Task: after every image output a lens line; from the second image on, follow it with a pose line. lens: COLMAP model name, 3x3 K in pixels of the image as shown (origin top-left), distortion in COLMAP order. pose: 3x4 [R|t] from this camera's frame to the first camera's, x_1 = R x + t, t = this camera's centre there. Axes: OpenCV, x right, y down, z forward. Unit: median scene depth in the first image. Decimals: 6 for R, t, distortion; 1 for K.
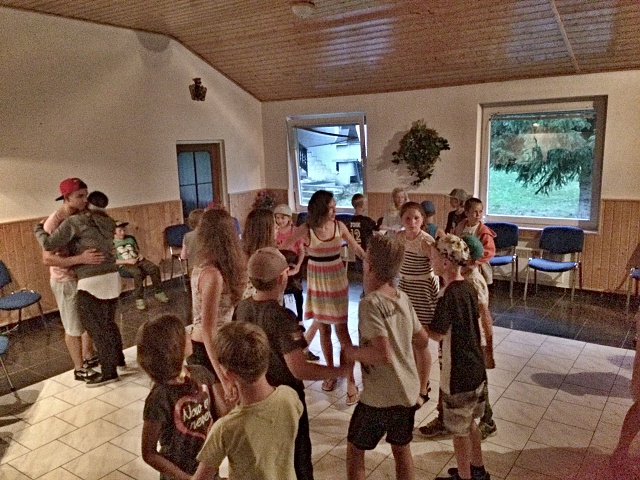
lens RADIAL K [[543.2, 0, 320.0], [0, 543.2, 240.0], [0, 0, 1]] dist [0.079943, -0.104973]
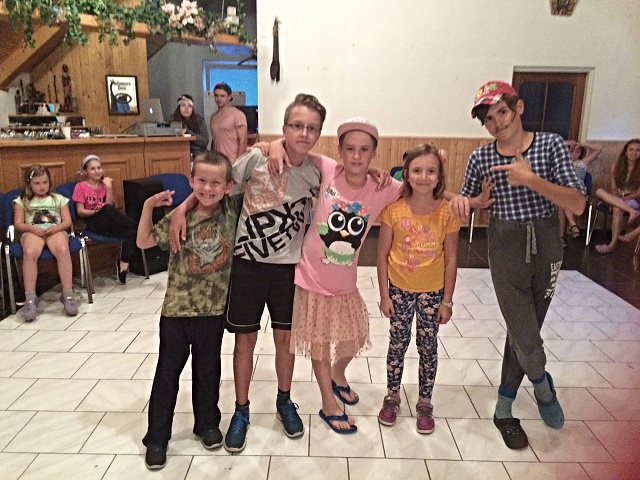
lens RADIAL K [[543.2, 0, 320.0], [0, 543.2, 240.0], [0, 0, 1]] dist [0.079943, -0.104973]
pose [[0.576221, 0.227103, -0.785108, 0.360162], [-0.183664, 0.972030, 0.146375, 0.008821], [0.796390, 0.059851, 0.601814, 0.351695]]
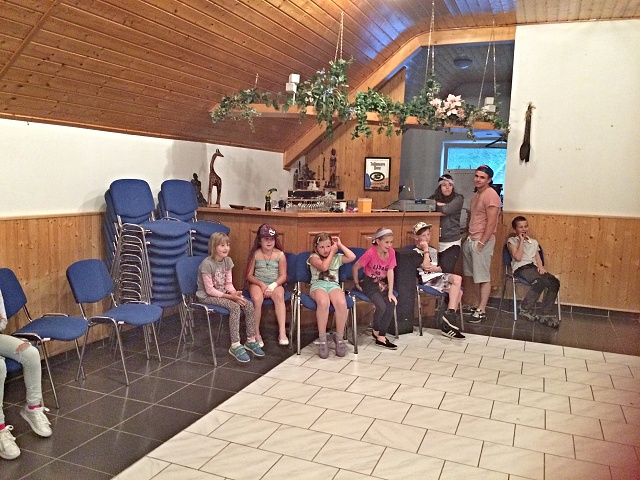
lens RADIAL K [[543.2, 0, 320.0], [0, 543.2, 240.0], [0, 0, 1]] dist [0.079943, -0.104973]
pose [[0.226372, 0.147748, -0.962770, 0.397524], [-0.216950, 0.971247, 0.098038, 0.014034], [0.949573, 0.186680, 0.251917, 0.264993]]
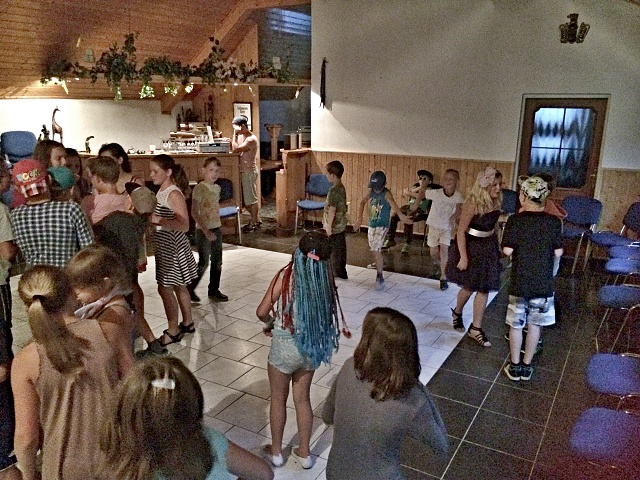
lens RADIAL K [[543.2, 0, 320.0], [0, 543.2, 240.0], [0, 0, 1]] dist [0.079943, -0.104973]
pose [[0.096528, 0.276886, -0.956042, 0.770490], [-0.194677, 0.947228, 0.254677, -0.153420], [0.976106, 0.161536, 0.145337, 0.755629]]
